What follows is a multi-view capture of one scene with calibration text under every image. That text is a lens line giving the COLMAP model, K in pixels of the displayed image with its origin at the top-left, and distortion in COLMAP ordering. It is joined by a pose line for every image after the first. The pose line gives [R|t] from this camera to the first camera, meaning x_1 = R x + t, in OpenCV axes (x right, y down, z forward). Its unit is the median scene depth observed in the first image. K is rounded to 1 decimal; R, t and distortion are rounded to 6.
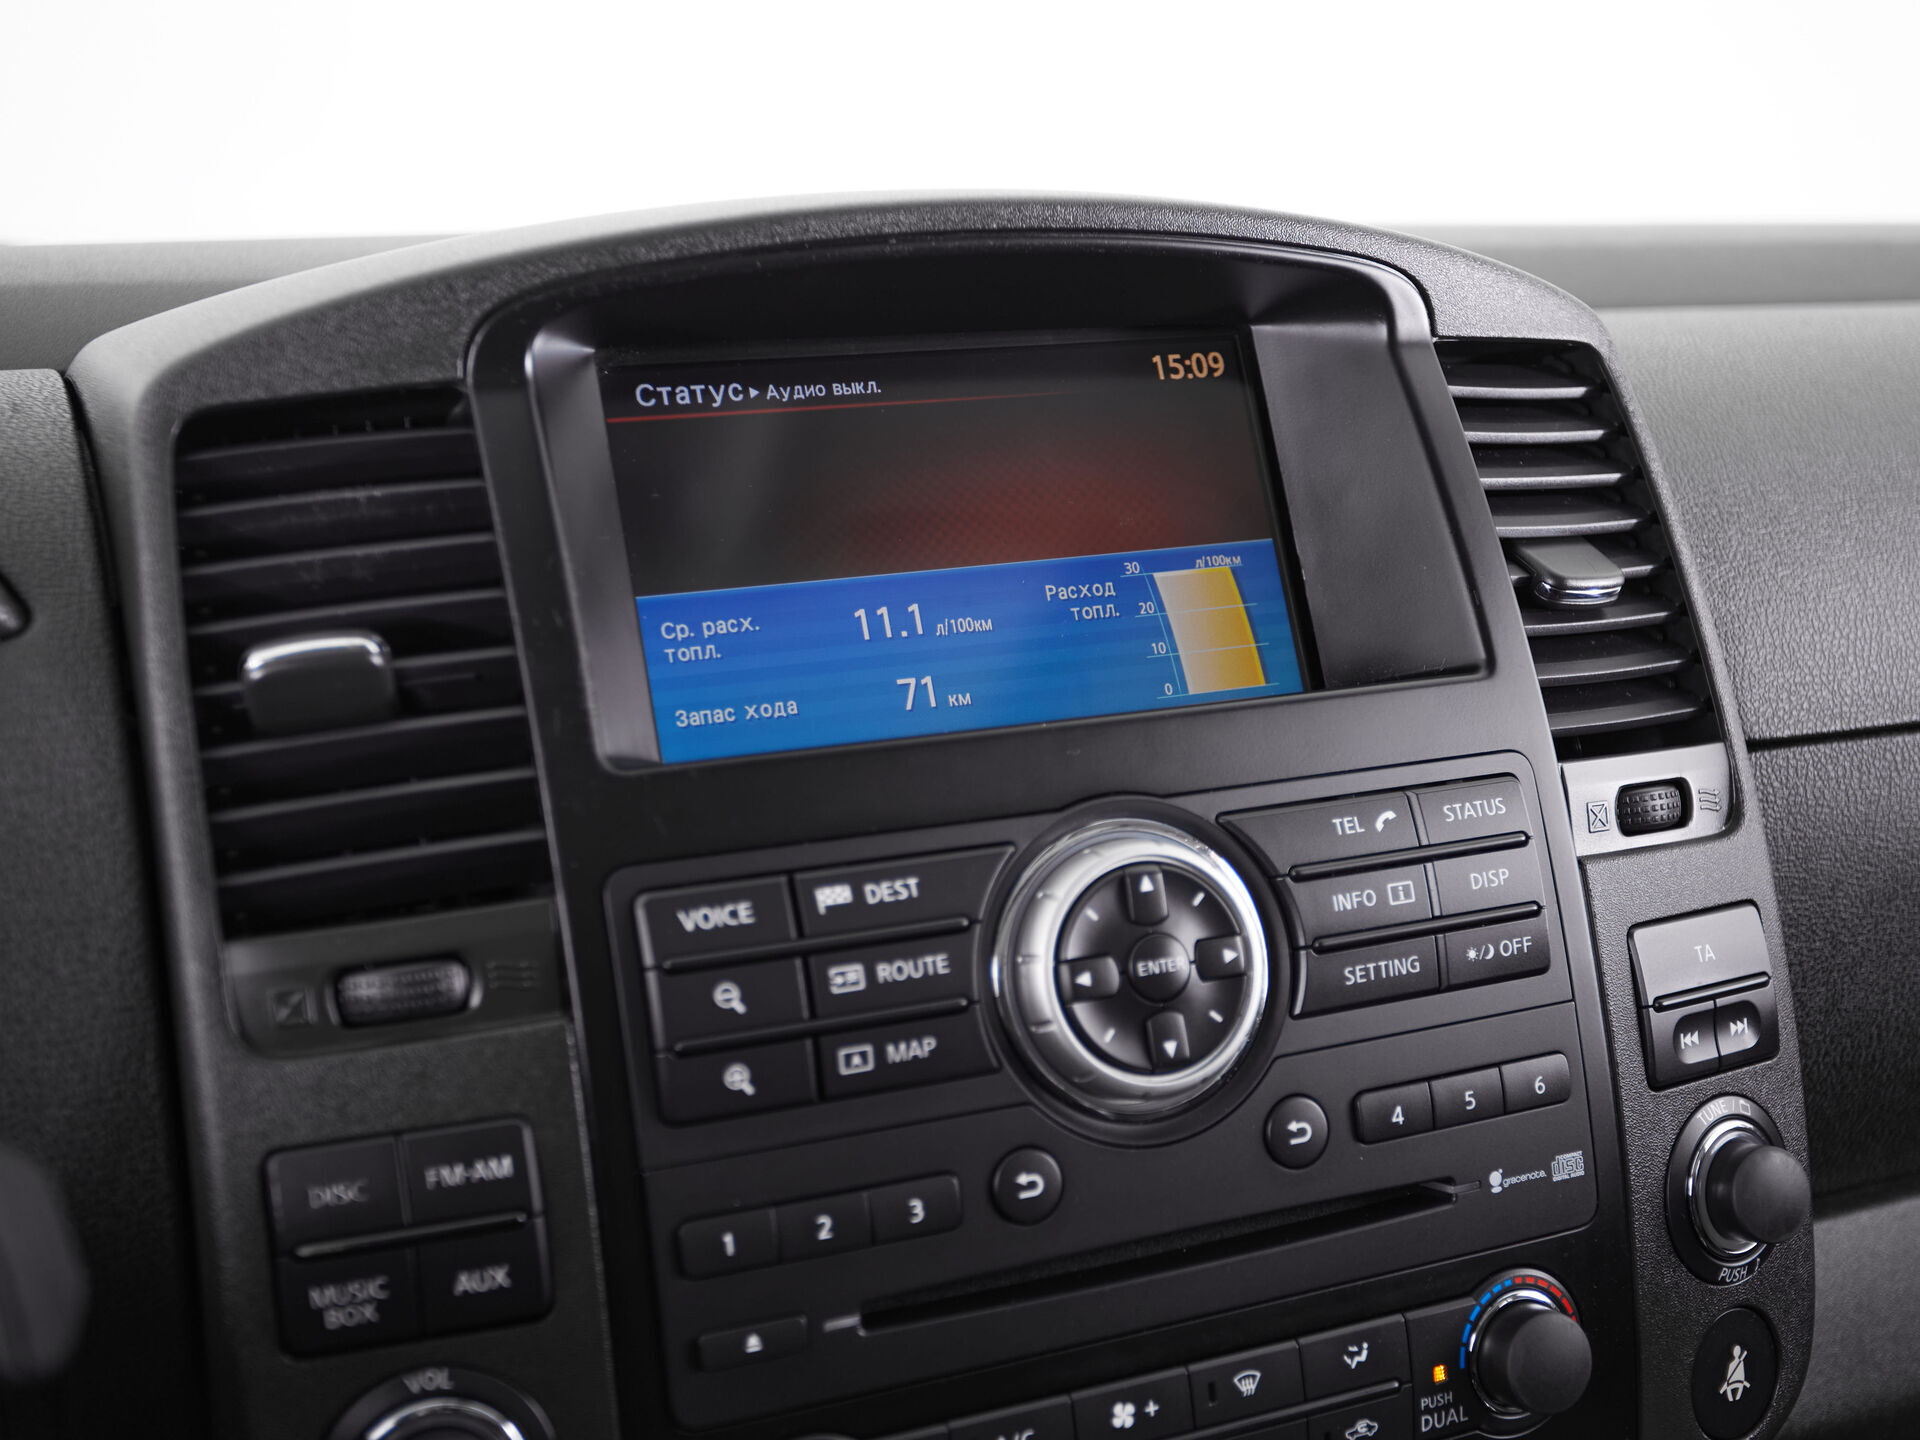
lens RADIAL K [[2346.3, 0, 1001.9], [0, 2346.3, 717.7], [0, 0, 1]] dist [0.013439, 0.089154]
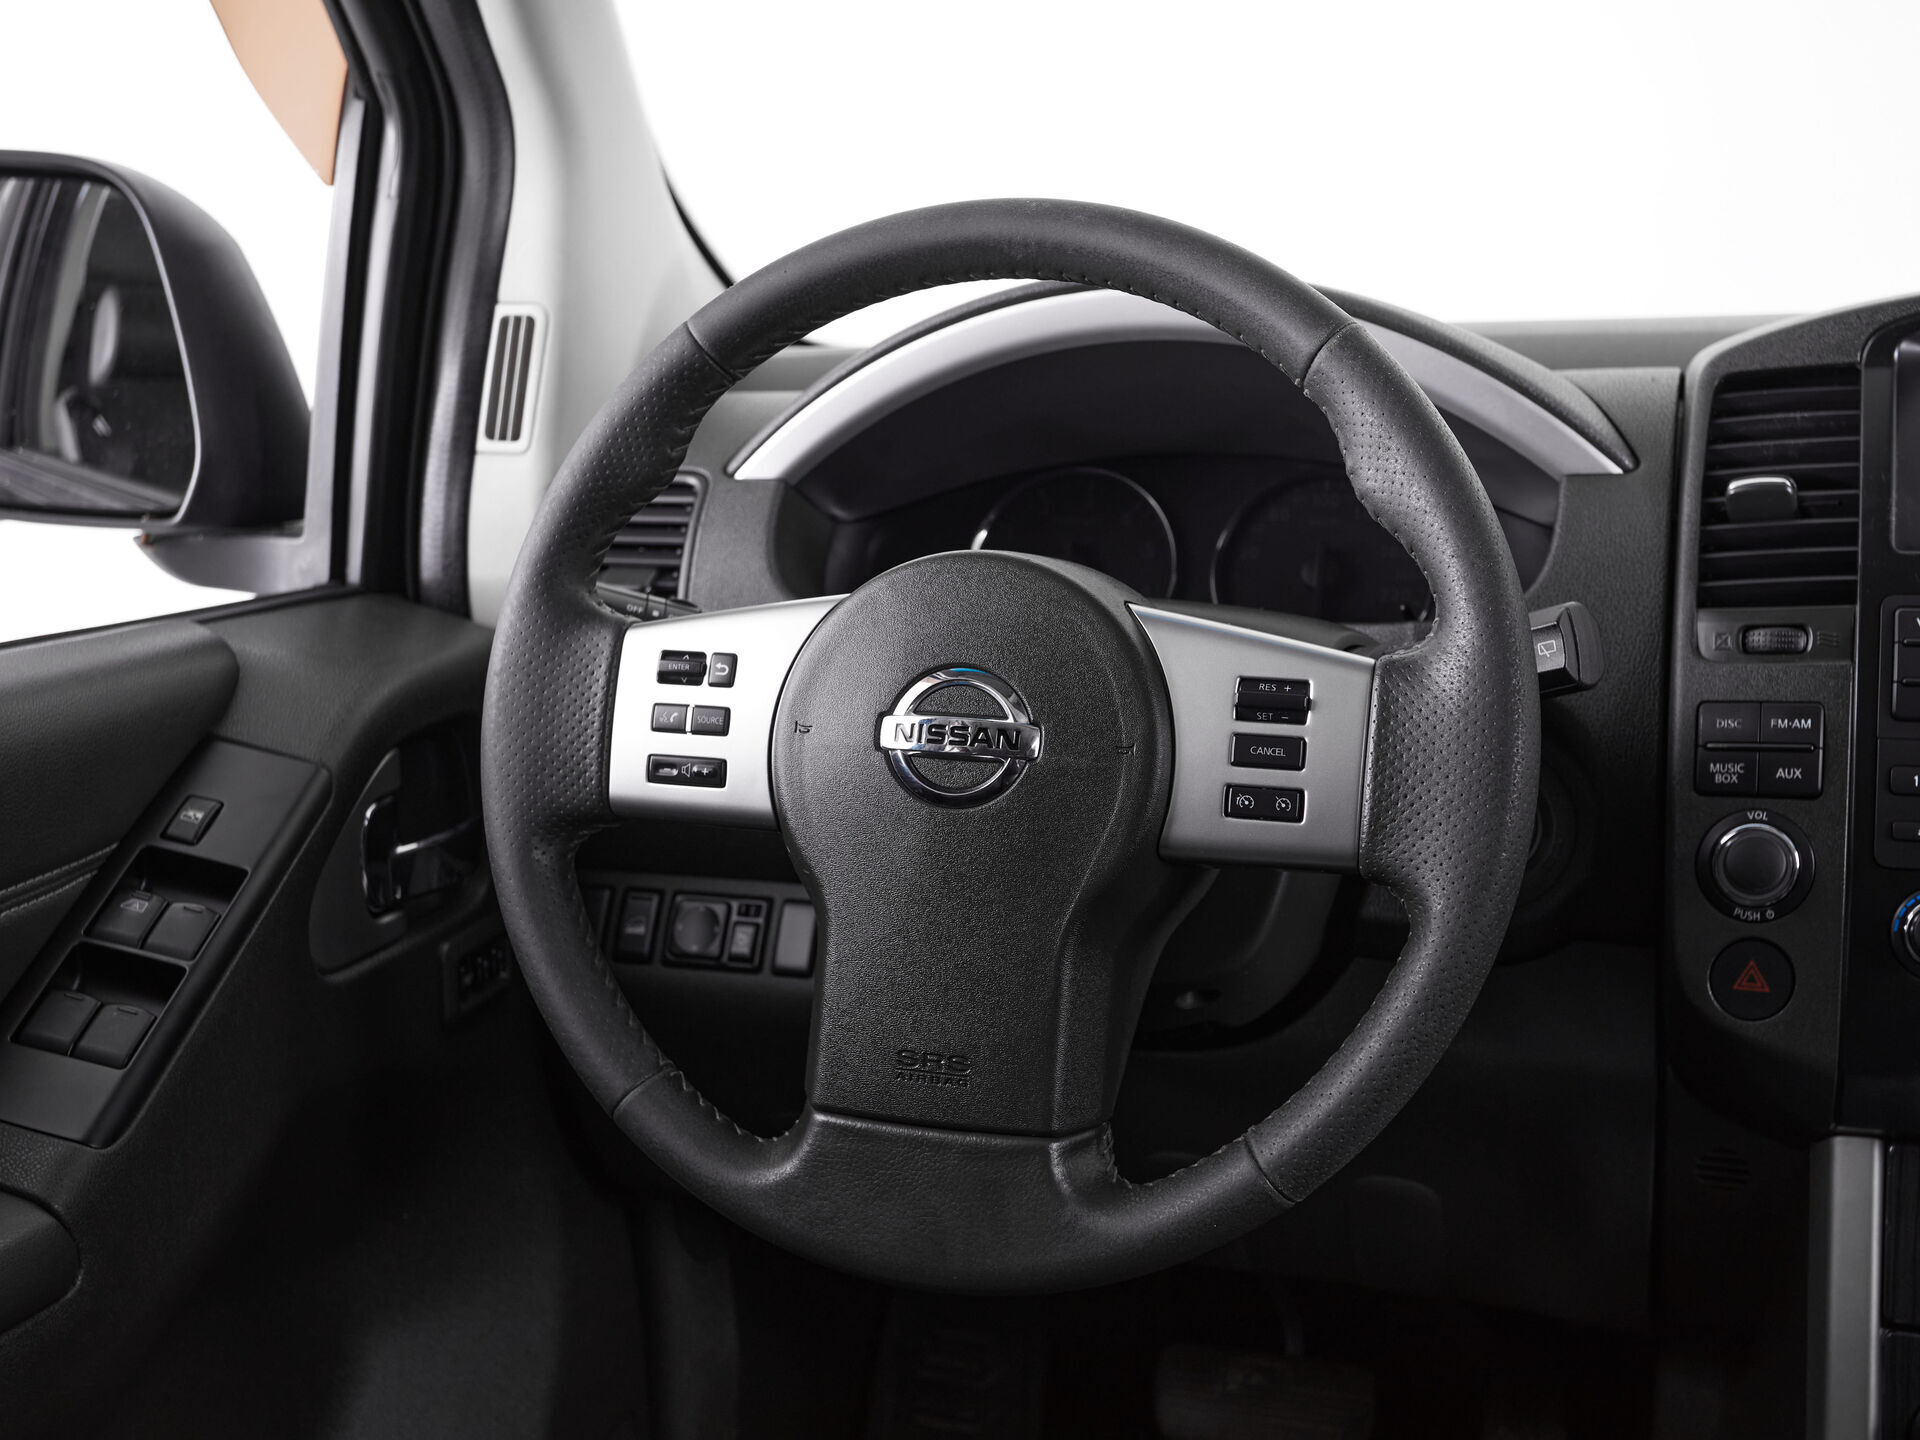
lens RADIAL K [[2425.4, 0, 948.6], [0, 2425.4, 720.9], [0, 0, 1]] dist [0.006264, 0.096712]
pose [[0.748776, 0.106039, -0.654286, 0.573152], [-0.150630, 0.988515, -0.012177, 0.297365], [0.645481, 0.107673, 0.756149, -1.031496]]
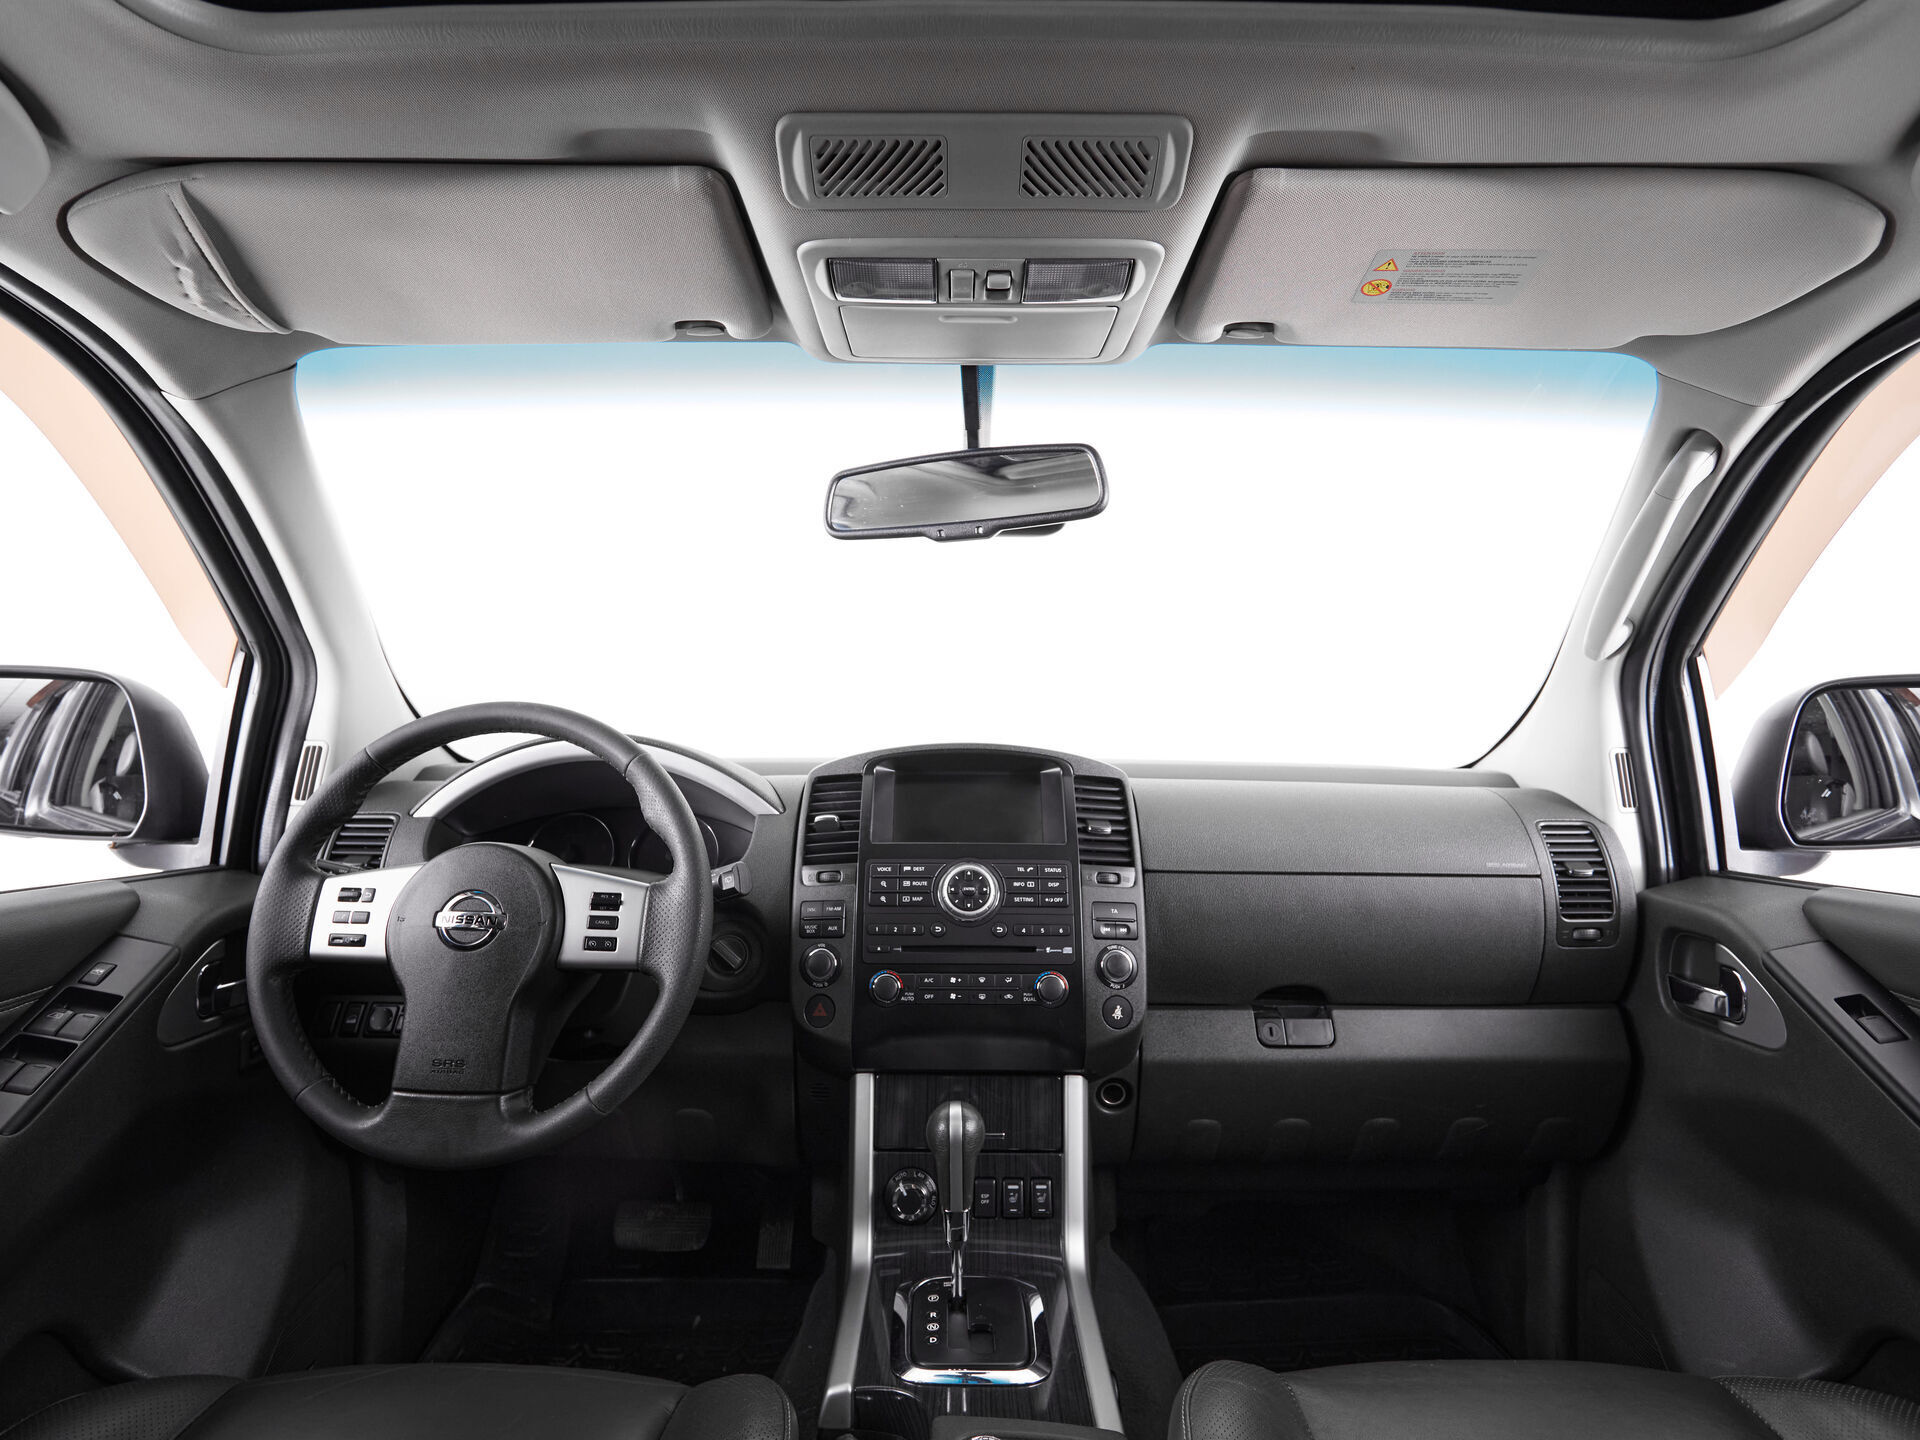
lens RADIAL K [[1021.5, 0, 954.0], [0, 1021.5, 722.2], [0, 0, 1]] dist [-0.004182, -0.001945]
pose [[0.913345, -0.004127, -0.407165, 0.910804], [-0.108206, 0.961535, -0.252472, 0.311273], [0.392545, 0.274652, 0.877767, -1.009848]]
